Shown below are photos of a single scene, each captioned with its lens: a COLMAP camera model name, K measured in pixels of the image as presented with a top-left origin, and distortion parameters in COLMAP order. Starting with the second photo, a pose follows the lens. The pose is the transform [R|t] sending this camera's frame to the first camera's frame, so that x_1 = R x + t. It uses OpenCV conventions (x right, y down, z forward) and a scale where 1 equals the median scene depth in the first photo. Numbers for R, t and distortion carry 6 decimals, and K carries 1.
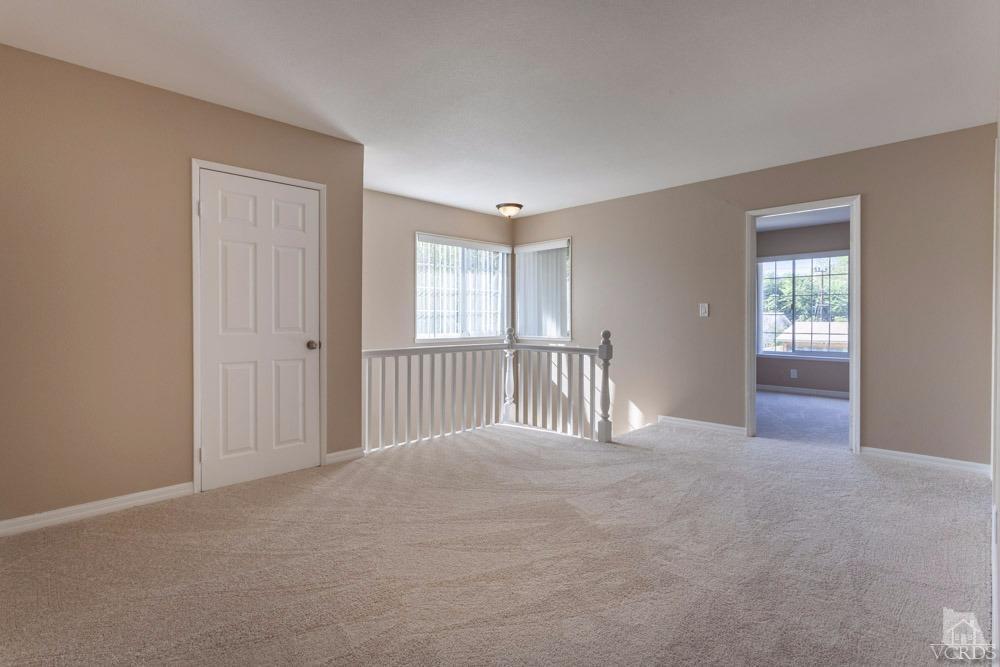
lens RADIAL K [[490.5, 0, 498.5], [0, 490.5, 323.2], [0, 0, 1]] dist [0.017569, -0.000026]
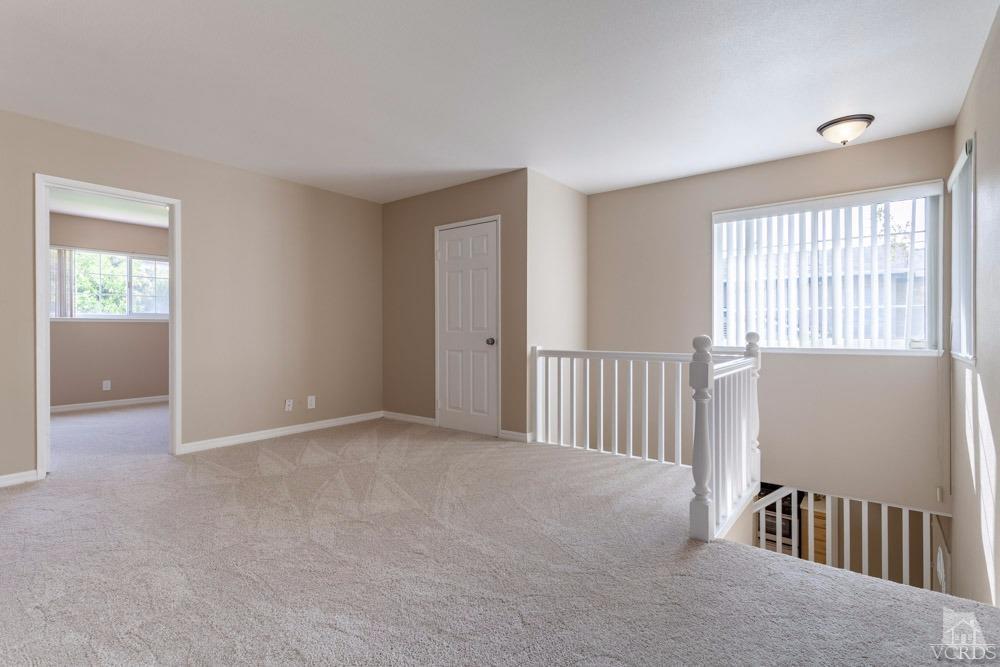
lens RADIAL K [[475.3, 0, 501.8], [0, 475.3, 328.5], [0, 0, 1]] dist [0.002010, 0.000232]
pose [[0.127533, 0.003247, -0.991829, 0.781654], [-0.007832, 0.999967, 0.002267, 0.006654], [0.991803, 0.007479, 0.127554, 0.781501]]
